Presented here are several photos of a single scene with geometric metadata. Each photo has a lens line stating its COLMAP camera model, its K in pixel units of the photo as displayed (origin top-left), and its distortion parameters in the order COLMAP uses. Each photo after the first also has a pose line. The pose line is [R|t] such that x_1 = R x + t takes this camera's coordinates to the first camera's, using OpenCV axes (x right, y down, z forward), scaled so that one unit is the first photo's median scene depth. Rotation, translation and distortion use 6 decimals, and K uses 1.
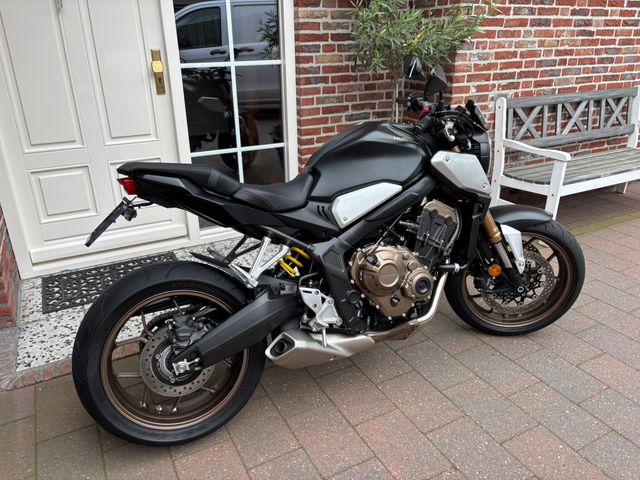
lens RADIAL K [[494.7, 0, 322.4], [0, 494.7, 237.7], [0, 0, 1]] dist [0.030247, -0.056606]
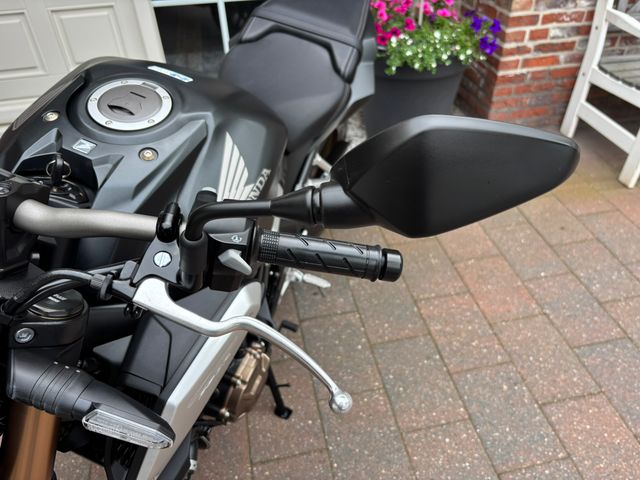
lens RADIAL K [[494.7, 0, 335.6], [0, 494.7, 242.7], [0, 0, 1]] dist [0.030247, -0.056606]
pose [[0.959866, 0.177903, -0.216814, 0.257635], [-0.101903, 0.941459, 0.321358, -0.098634], [0.261292, -0.286367, 0.921803, 0.273347]]
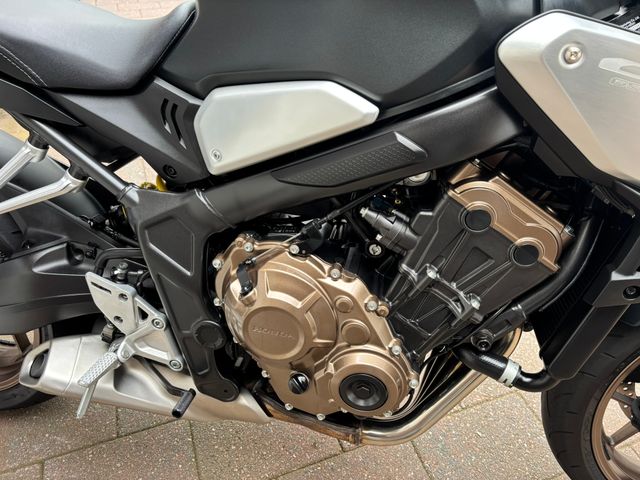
lens RADIAL K [[494.7, 0, 317.3], [0, 494.7, 241.8], [0, 0, 1]] dist [0.030247, -0.056606]
pose [[0.814369, 0.392733, -0.427275, 0.177853], [-0.232287, 0.895274, 0.380167, -0.084383], [0.531832, -0.210346, 0.820310, 0.431179]]
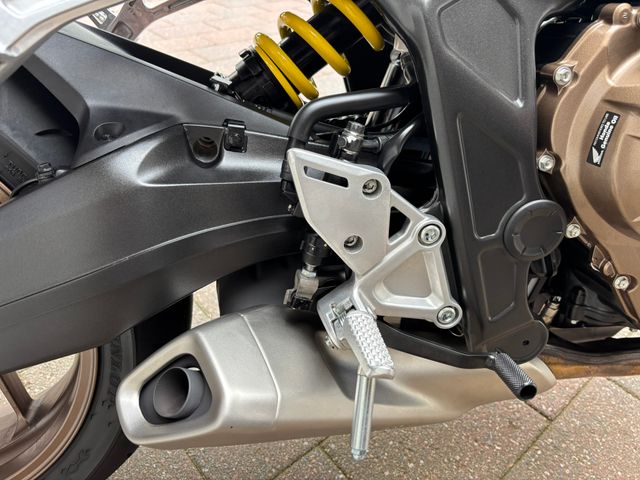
lens RADIAL K [[494.7, 0, 320.6], [0, 494.7, 238.5], [0, 0, 1]] dist [0.030247, -0.056606]
pose [[0.962202, 0.195798, -0.189289, 0.007536], [-0.136265, 0.947930, 0.287854, 0.043079], [0.235794, -0.251180, 0.938781, 0.460968]]
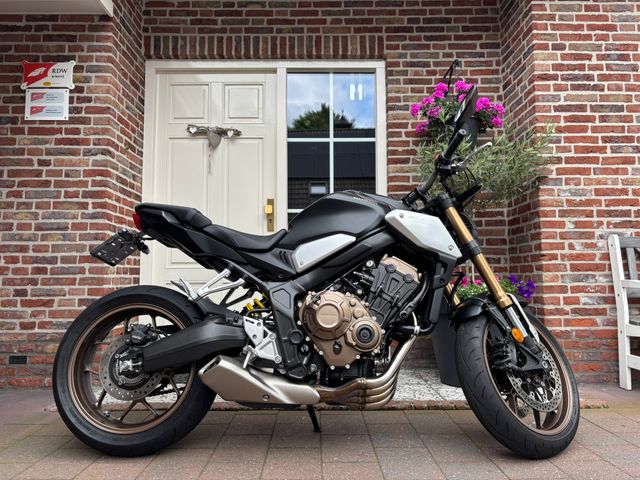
lens RADIAL K [[494.7, 0, 301.2], [0, 494.7, 224.5], [0, 0, 1]] dist [0.030247, -0.056606]
pose [[0.876982, -0.042982, -0.478596, 0.345571], [-0.185916, 0.888073, -0.420430, 0.206544], [0.443099, 0.457689, 0.770833, 0.068807]]
